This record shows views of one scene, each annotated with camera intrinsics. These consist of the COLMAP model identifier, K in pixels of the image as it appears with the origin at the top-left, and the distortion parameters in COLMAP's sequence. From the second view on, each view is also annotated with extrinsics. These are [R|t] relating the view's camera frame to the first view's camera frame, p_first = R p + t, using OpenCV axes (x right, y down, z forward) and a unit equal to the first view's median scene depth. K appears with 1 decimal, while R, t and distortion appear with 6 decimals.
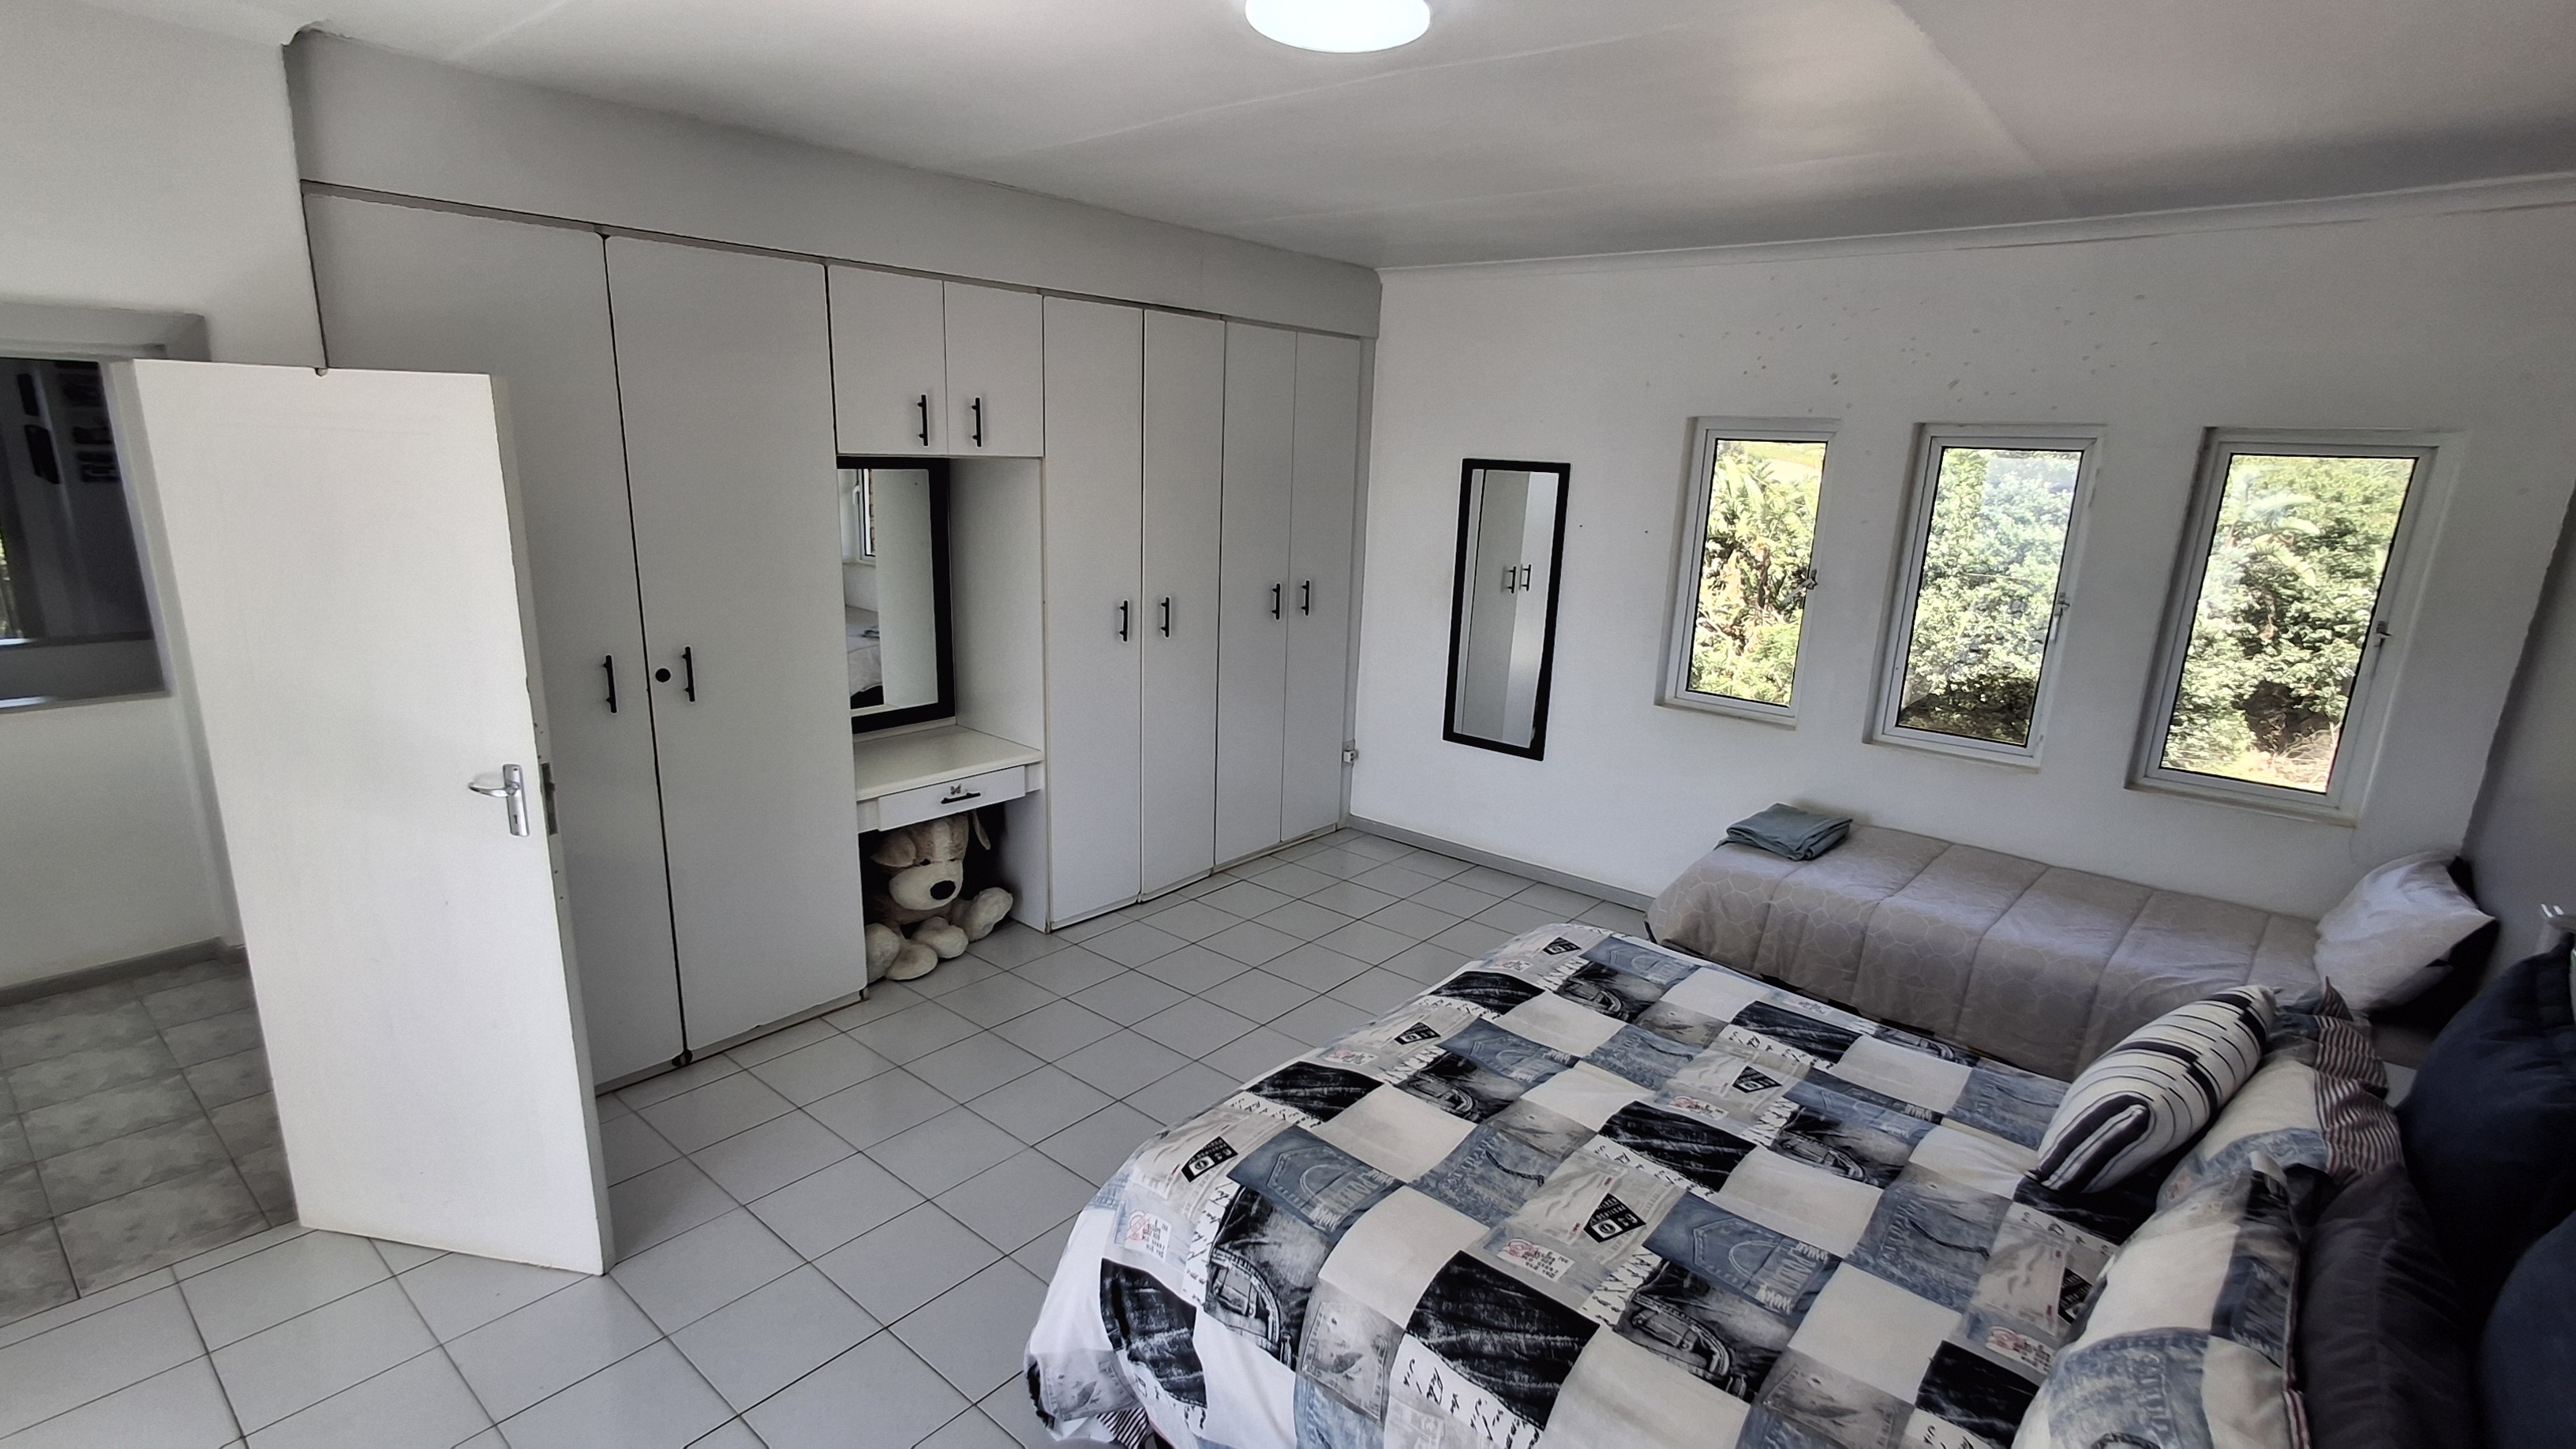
lens RADIAL K [[1192.8, 0, 1296.4], [0, 1192.8, 727.3], [0, 0, 1]] dist [0.004264, -0.000922]
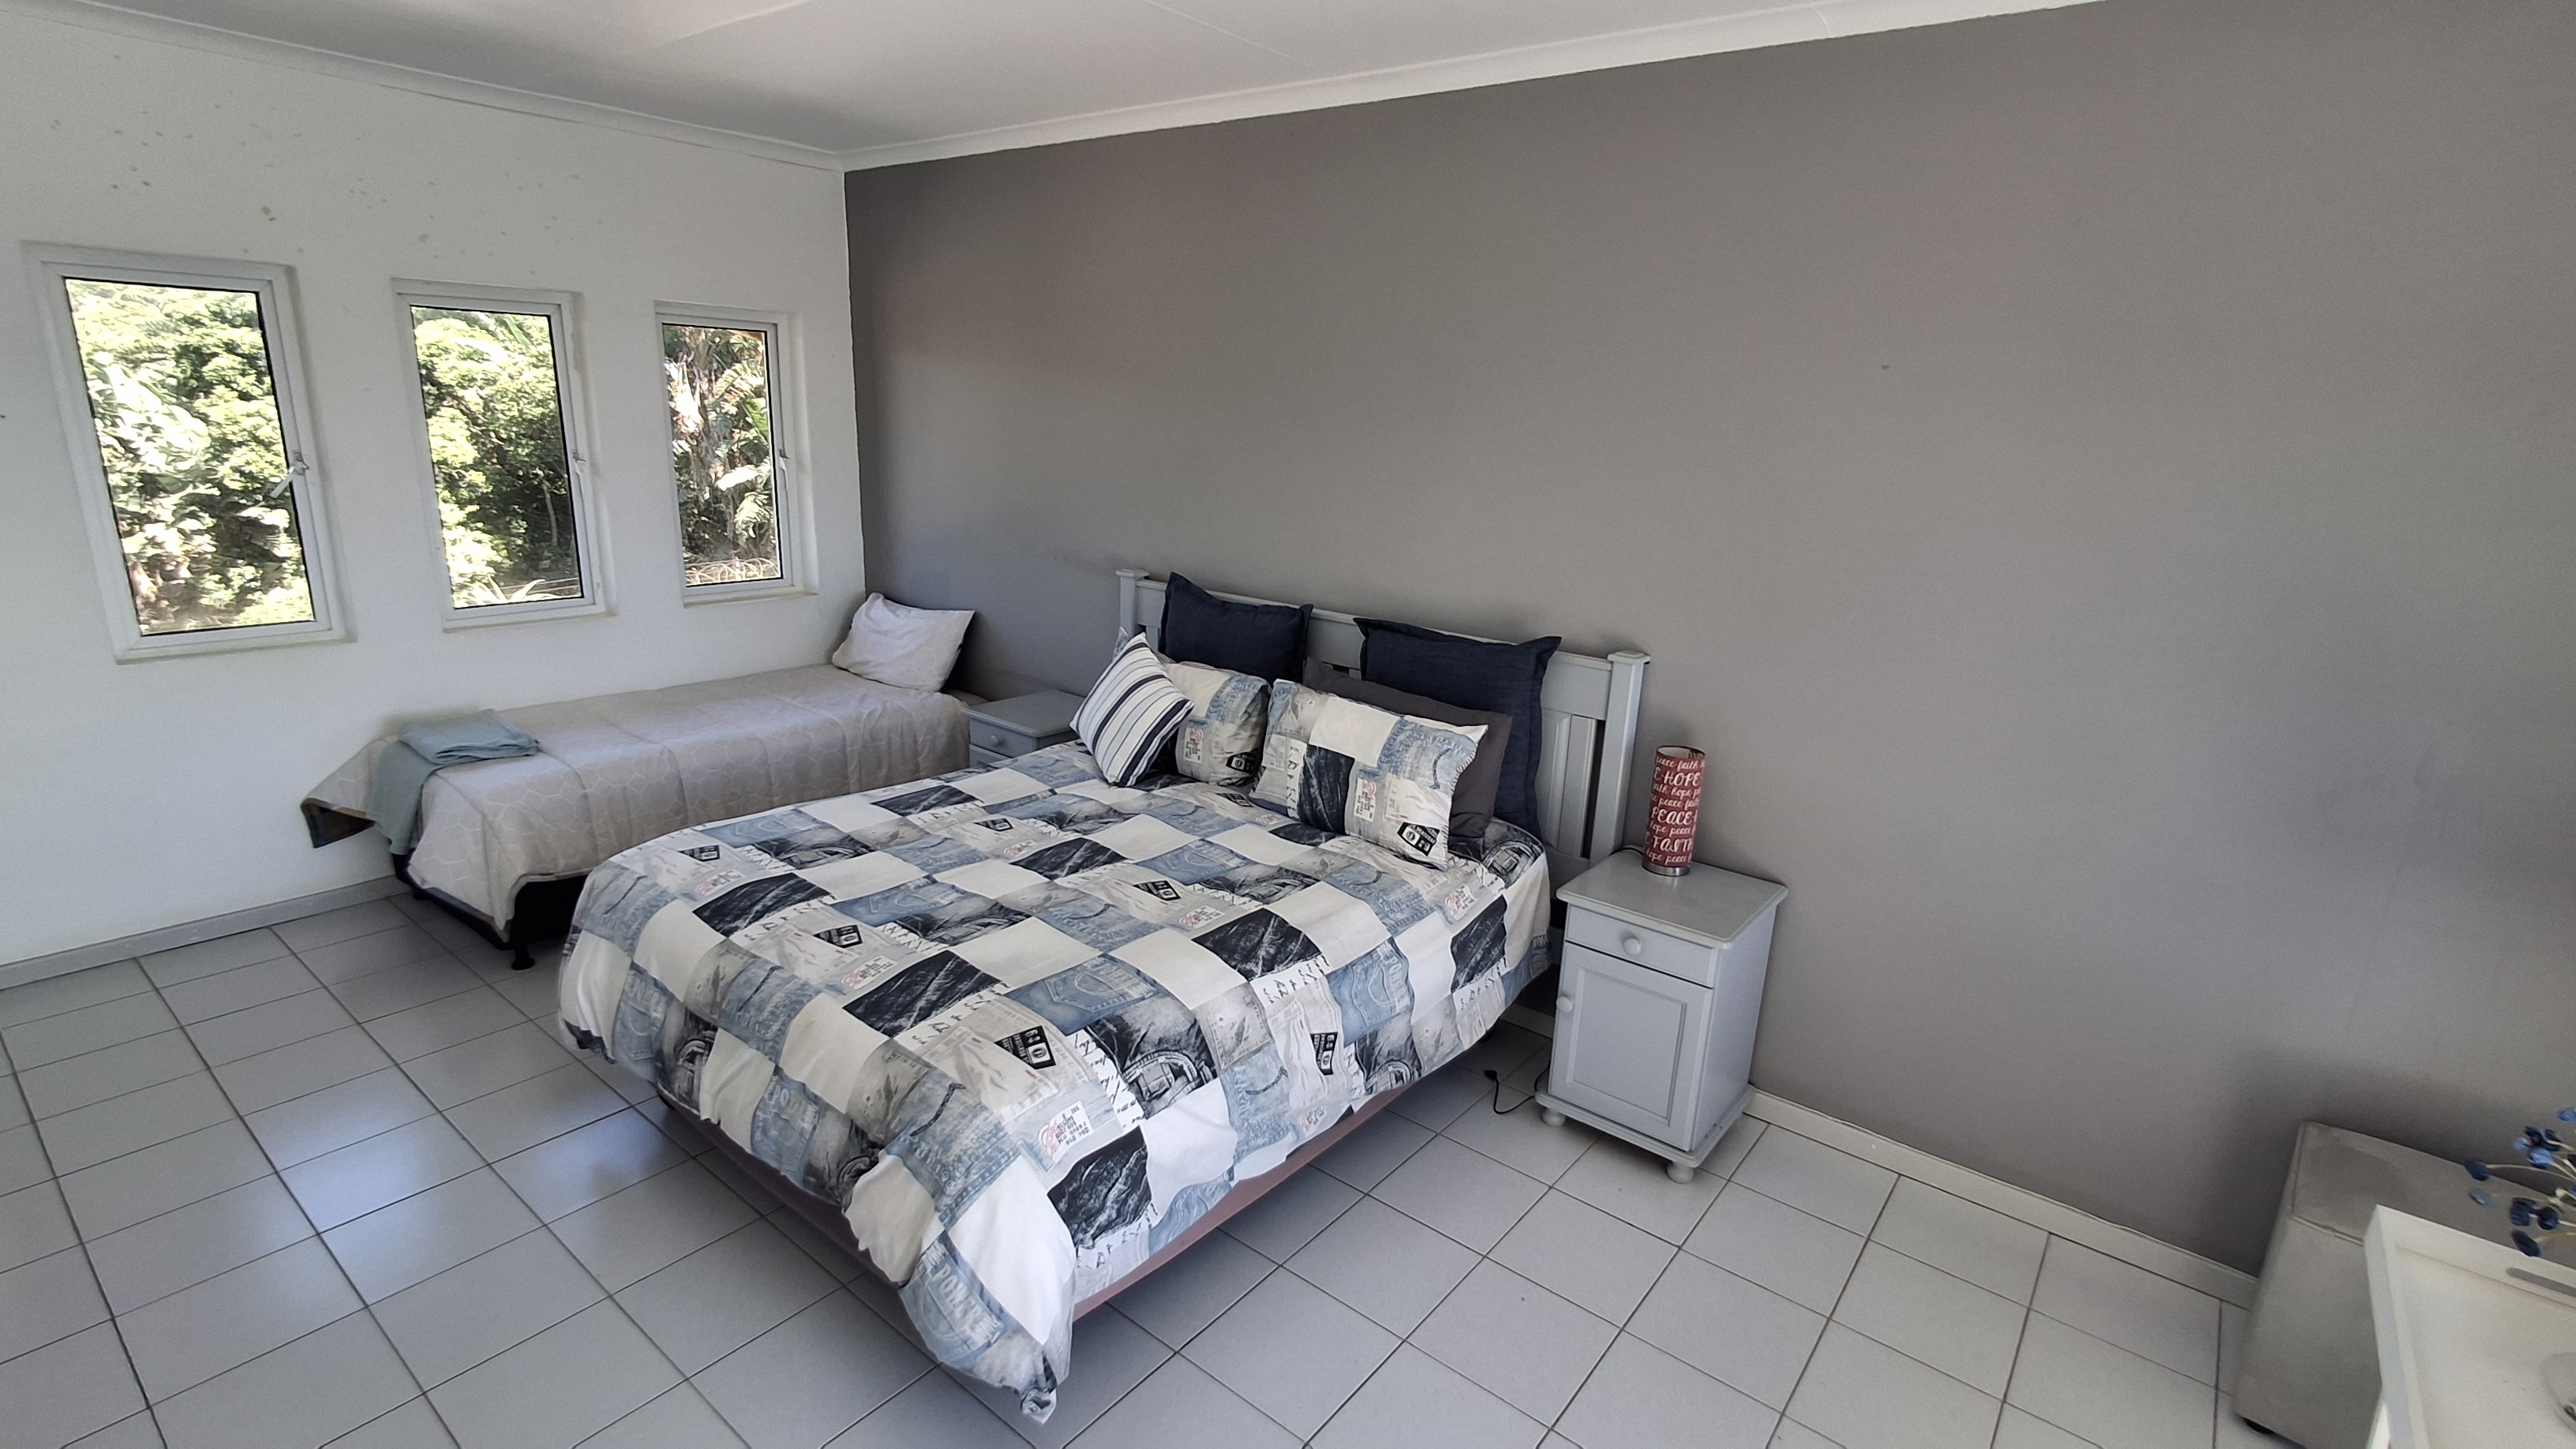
lens RADIAL K [[1192.8, 0, 1297.2], [0, 1192.8, 736.1], [0, 0, 1]] dist [0.004264, -0.000922]
pose [[-0.028296, -0.300720, 0.953293, -0.925806], [0.188464, 0.934966, 0.300533, -0.136724], [-0.981672, 0.188165, 0.030219, 0.681553]]
